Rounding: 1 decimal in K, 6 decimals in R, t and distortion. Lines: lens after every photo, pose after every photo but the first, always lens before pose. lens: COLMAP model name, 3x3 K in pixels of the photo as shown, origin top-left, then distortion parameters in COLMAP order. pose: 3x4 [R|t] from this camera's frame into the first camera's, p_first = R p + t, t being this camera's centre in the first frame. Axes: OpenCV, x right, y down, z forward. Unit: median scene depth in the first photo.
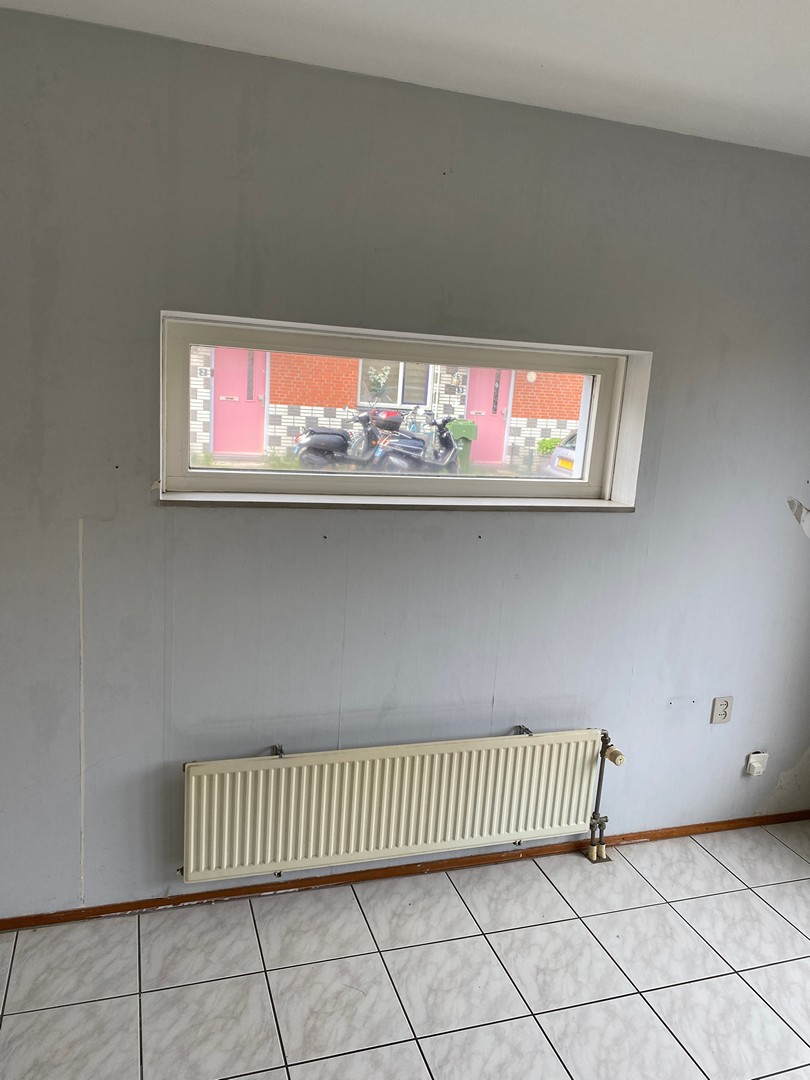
lens RADIAL K [[829.4, 0, 401.1], [0, 829.4, 539.3], [0, 0, 1]] dist [0.030709, -0.040204]
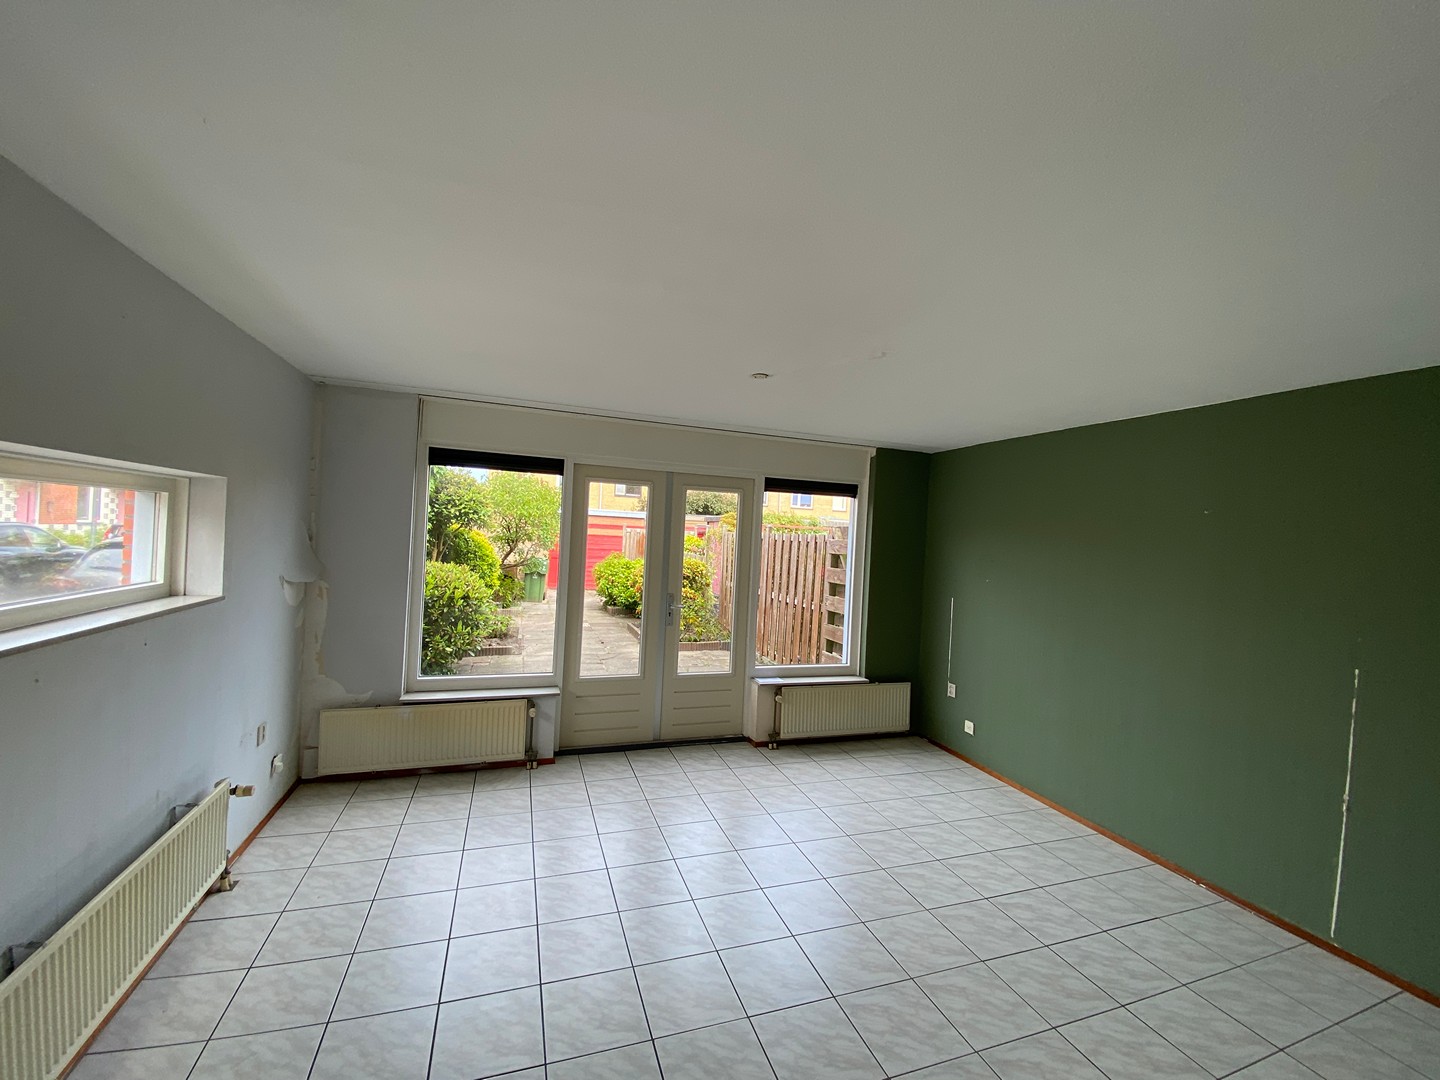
lens RADIAL K [[586.6, 0, 720.0], [0, 586.6, 540.0], [0, 0, 1]] dist [0.017430, -0.020046]
pose [[-0.011548, -0.073169, 0.997253, -0.622254], [0.140206, 0.987348, 0.074066, -0.083696], [-0.990055, 0.140676, -0.001143, 0.232005]]
